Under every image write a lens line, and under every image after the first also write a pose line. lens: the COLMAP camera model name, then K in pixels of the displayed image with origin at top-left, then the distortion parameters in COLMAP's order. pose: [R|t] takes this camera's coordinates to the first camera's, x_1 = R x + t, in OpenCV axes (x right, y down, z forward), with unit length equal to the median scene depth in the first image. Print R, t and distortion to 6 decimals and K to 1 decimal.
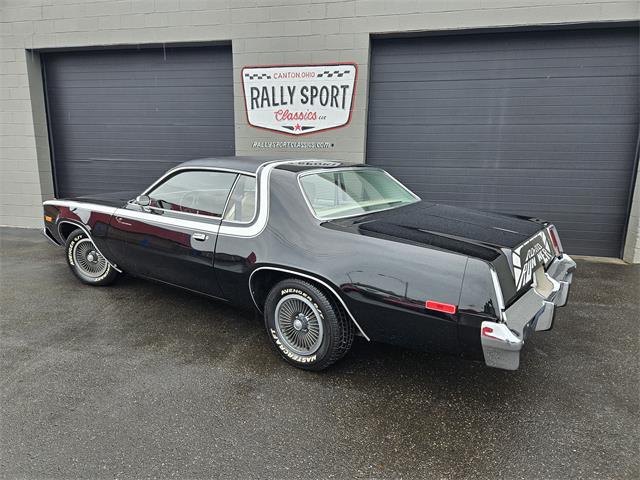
lens RADIAL K [[433.9, 0, 317.7], [0, 433.9, 245.1], [0, 0, 1]] dist [0.077644, -0.065611]
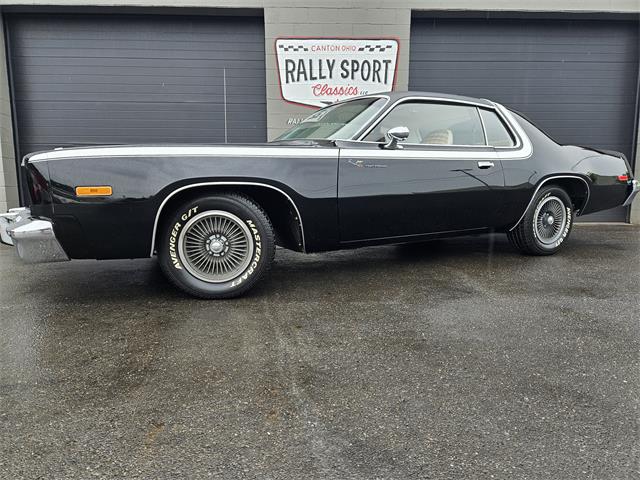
lens RADIAL K [[433.9, 0, 318.2], [0, 433.9, 245.7], [0, 0, 1]] dist [0.077644, -0.065611]
pose [[0.963419, -0.053815, 0.262541, -0.359966], [0.070944, 0.995896, -0.056198, 0.092708], [-0.258439, 0.072768, 0.963283, 0.116113]]
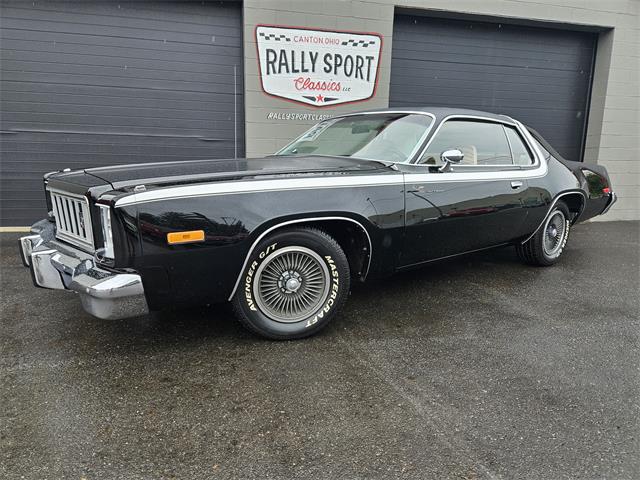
lens RADIAL K [[433.9, 0, 315.0], [0, 433.9, 247.3], [0, 0, 1]] dist [0.077644, -0.065611]
pose [[0.902764, -0.078819, 0.422853, -0.477296], [0.082082, 0.996570, 0.010520, 0.032557], [-0.422232, 0.025211, 0.906137, 0.181011]]
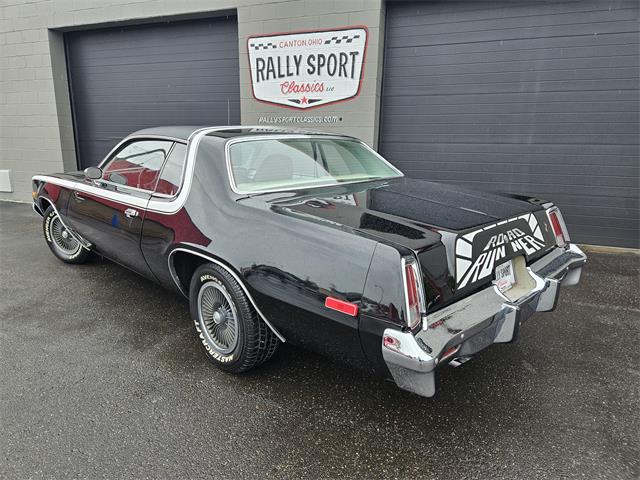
lens RADIAL K [[433.9, 0, 316.5], [0, 433.9, 238.3], [0, 0, 1]] dist [0.077644, -0.065611]
pose [[0.989624, 0.027779, -0.140972, 0.120501], [-0.025415, 0.999505, 0.018546, 0.003766], [0.141418, -0.014771, 0.989840, 0.086008]]
